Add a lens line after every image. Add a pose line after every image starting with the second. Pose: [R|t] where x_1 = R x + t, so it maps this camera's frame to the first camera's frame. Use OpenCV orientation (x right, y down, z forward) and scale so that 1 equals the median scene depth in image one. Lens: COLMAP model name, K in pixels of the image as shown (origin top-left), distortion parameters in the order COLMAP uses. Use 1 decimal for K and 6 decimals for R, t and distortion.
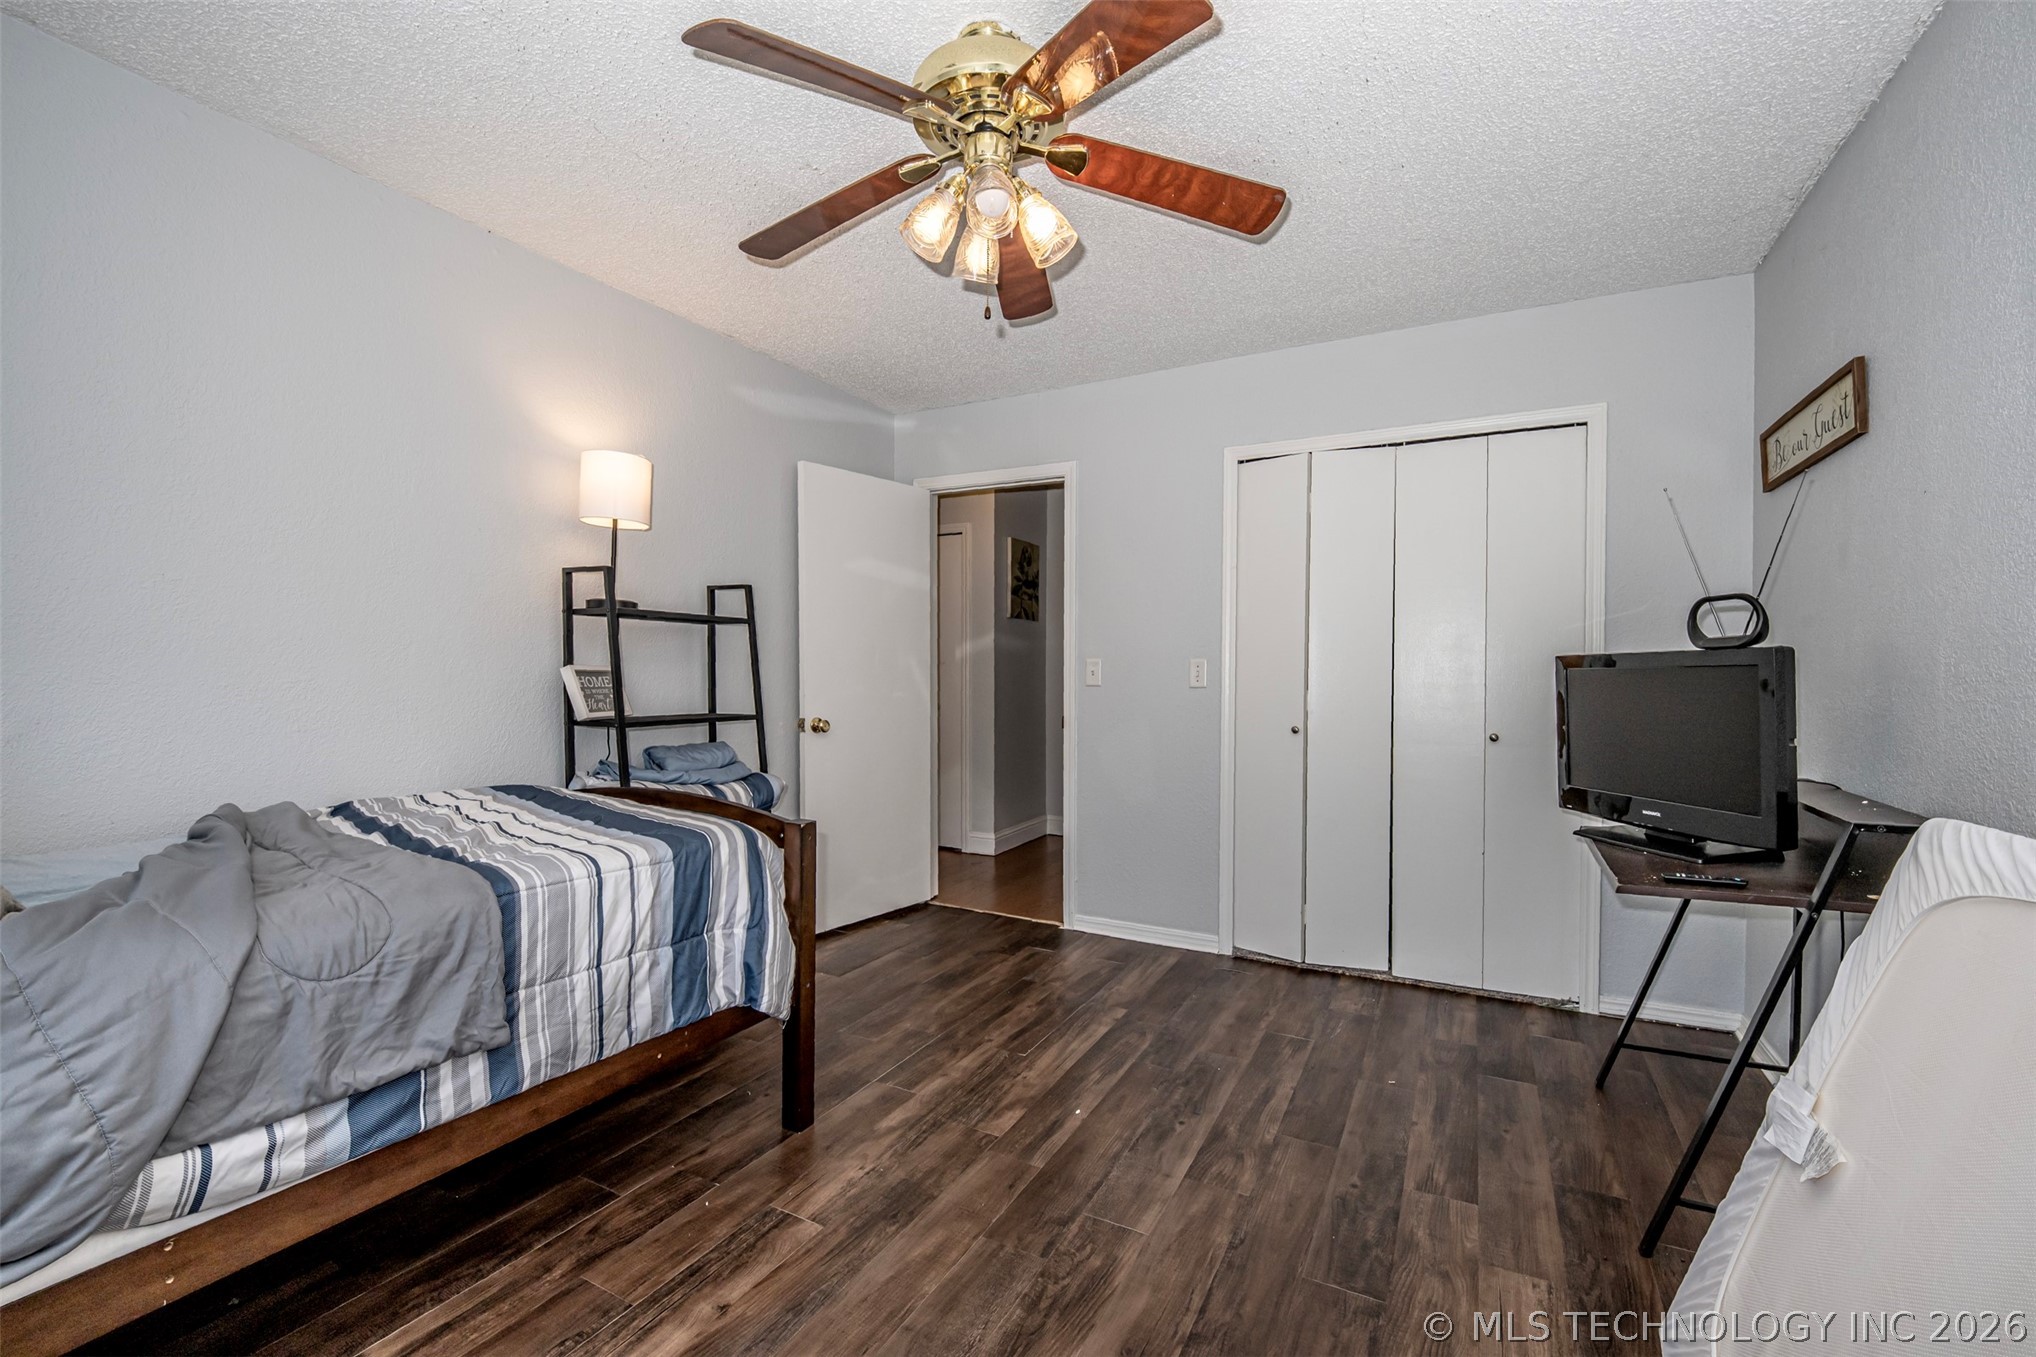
lens RADIAL K [[840.5, 0, 1014.9], [0, 840.5, 690.4], [0, 0, 1]] dist [-0.000816, -0.000234]
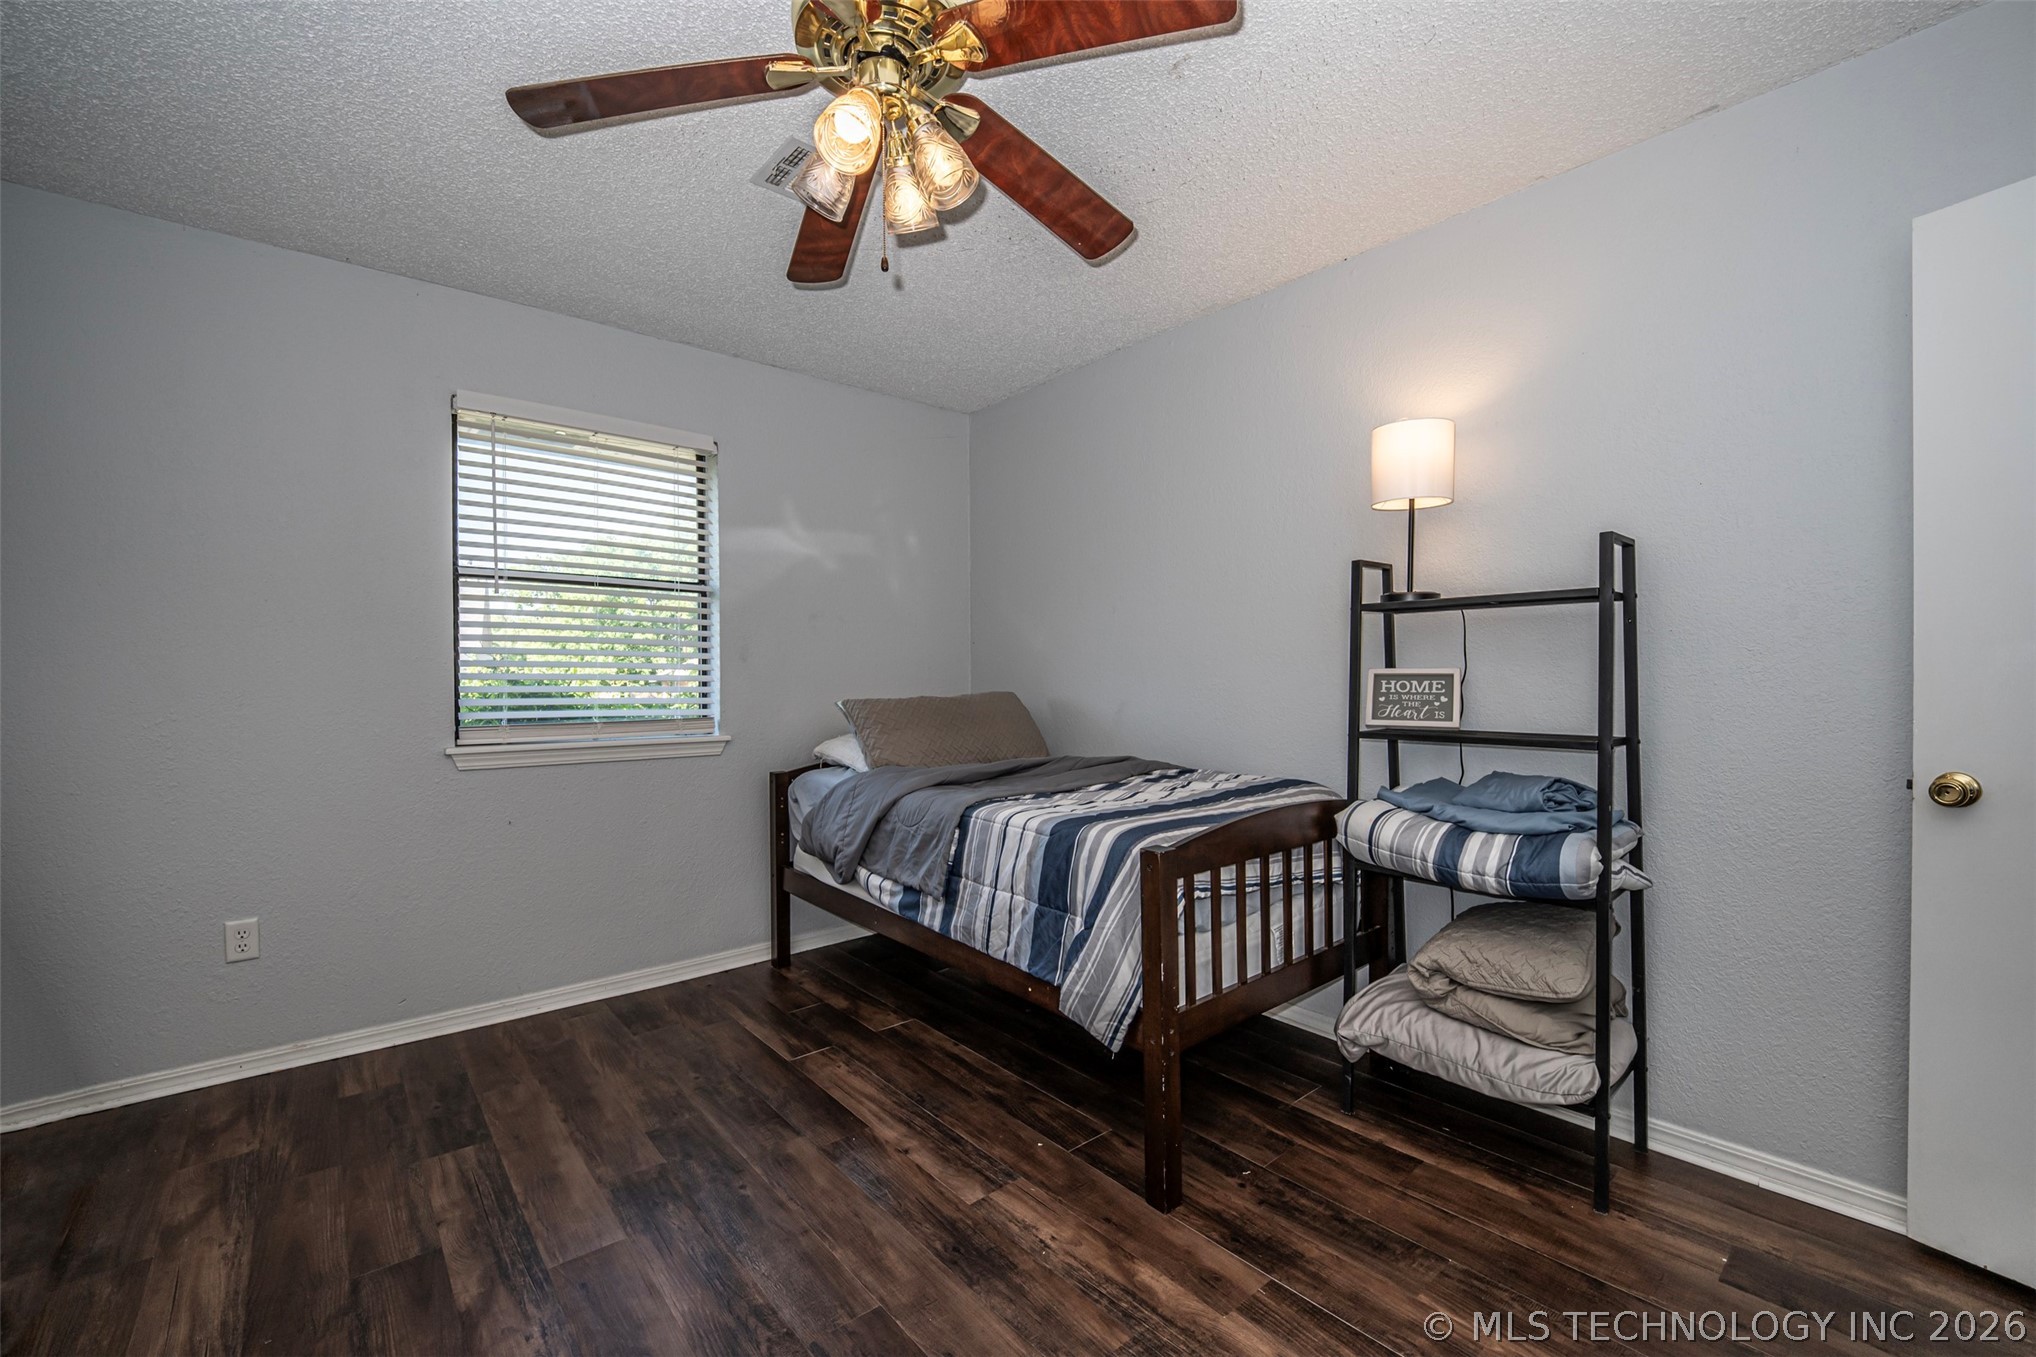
lens RADIAL K [[840.5, 0, 1014.9], [0, 840.5, 690.4], [0, 0, 1]] dist [-0.000816, -0.000234]
pose [[-0.355571, 0.008505, -0.934611, 0.739372], [-0.020496, 0.999647, 0.016895, -0.020014], [0.934425, 0.025164, -0.355271, 1.437009]]
